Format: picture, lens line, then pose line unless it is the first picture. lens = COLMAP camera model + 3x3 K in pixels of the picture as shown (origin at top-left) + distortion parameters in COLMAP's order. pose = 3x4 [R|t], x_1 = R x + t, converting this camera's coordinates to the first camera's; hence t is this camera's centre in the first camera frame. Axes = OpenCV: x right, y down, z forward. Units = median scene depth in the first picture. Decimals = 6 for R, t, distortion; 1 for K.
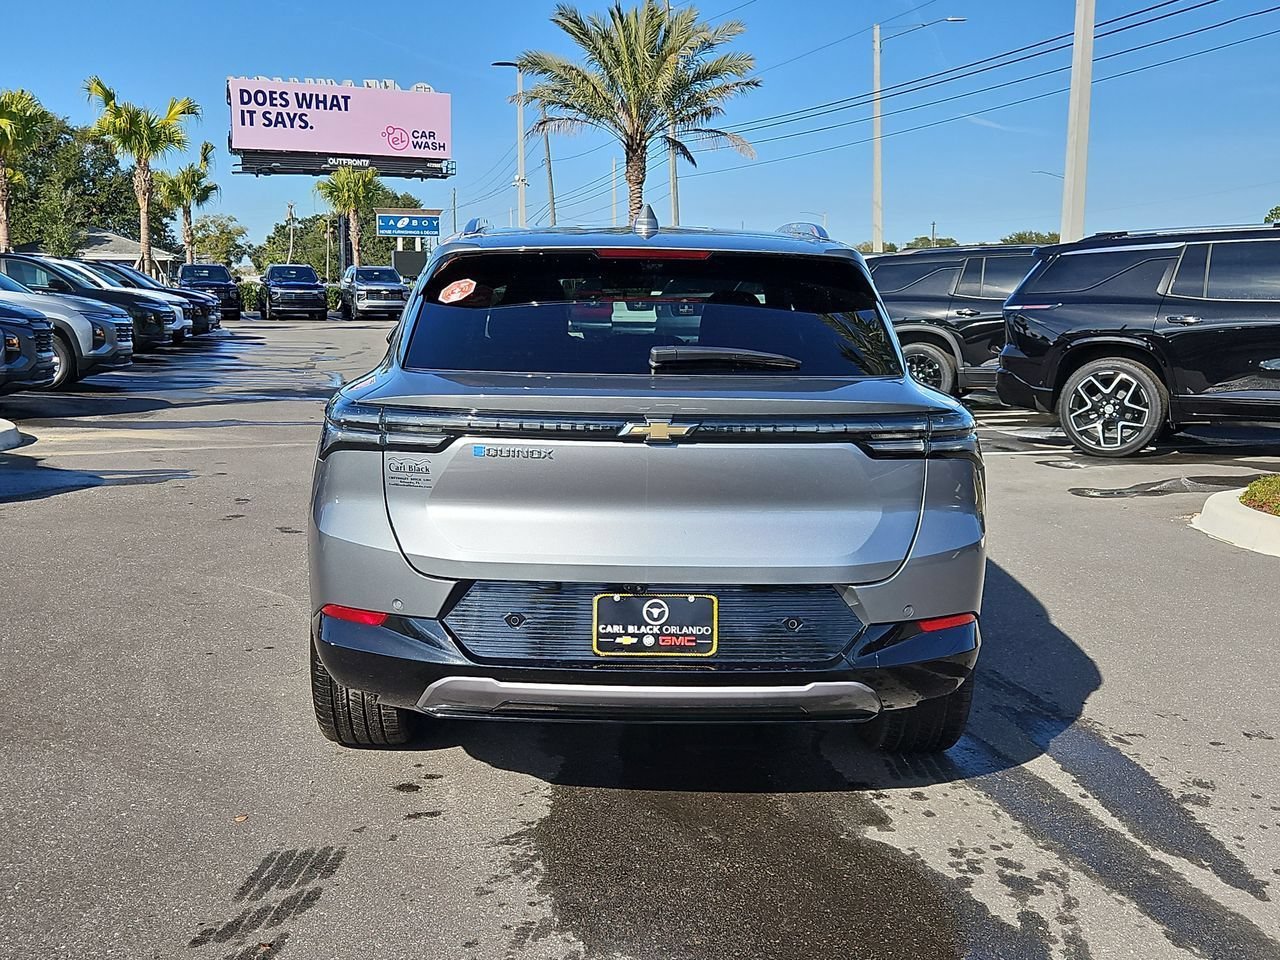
lens RADIAL K [[1382.8, 0, 623.6], [0, 1382.8, 514.6], [0, 0, 1]] dist [0.071319, -0.042967]
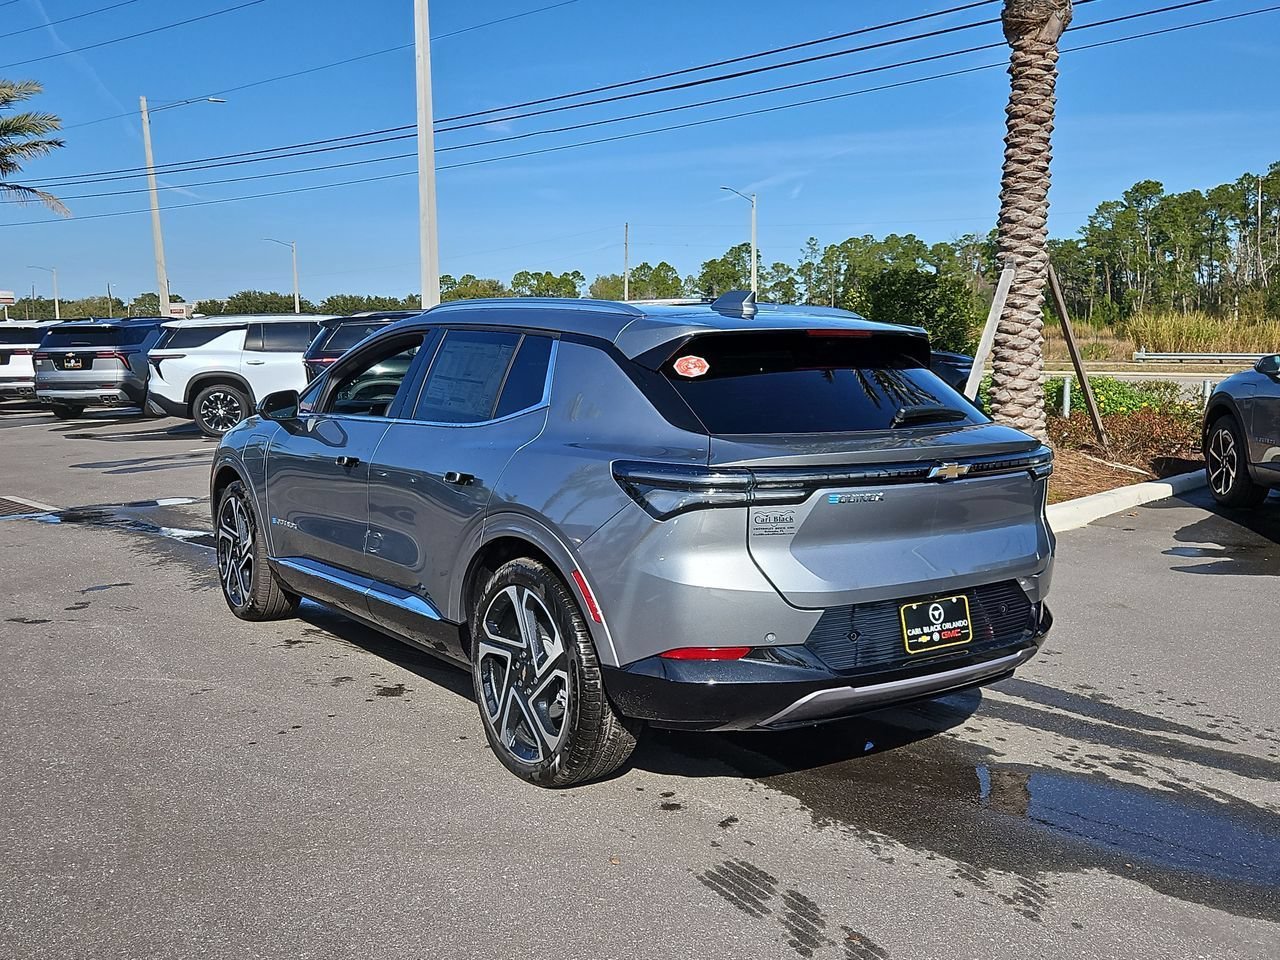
lens RADIAL K [[1219.6, 0, 639.5], [0, 1219.6, 541.9], [0, 0, 1]] dist [0.167924, -0.391223]
pose [[0.823000, -0.102303, 0.558753, -0.073395], [0.100550, 0.994352, 0.033955, -0.005422], [-0.559071, 0.028237, 0.828639, 0.018929]]
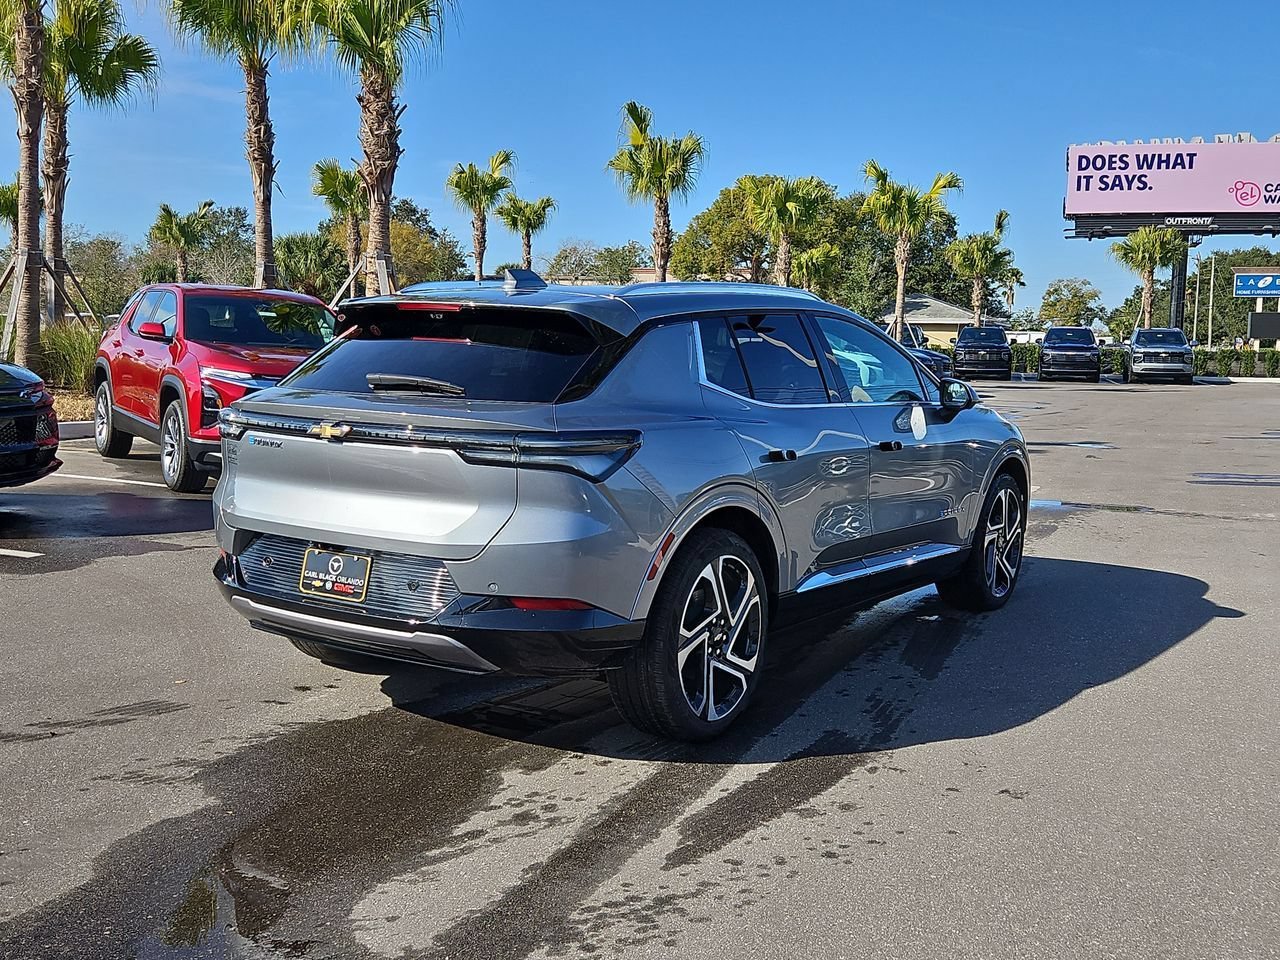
lens RADIAL K [[1382.8, 0, 623.6], [0, 1382.8, 514.6], [0, 0, 1]] dist [0.071319, -0.042967]
pose [[0.813708, 0.083341, -0.575268, 0.092002], [-0.109010, 0.993988, -0.010191, 0.000327], [0.570960, 0.071002, 0.817902, 0.003514]]
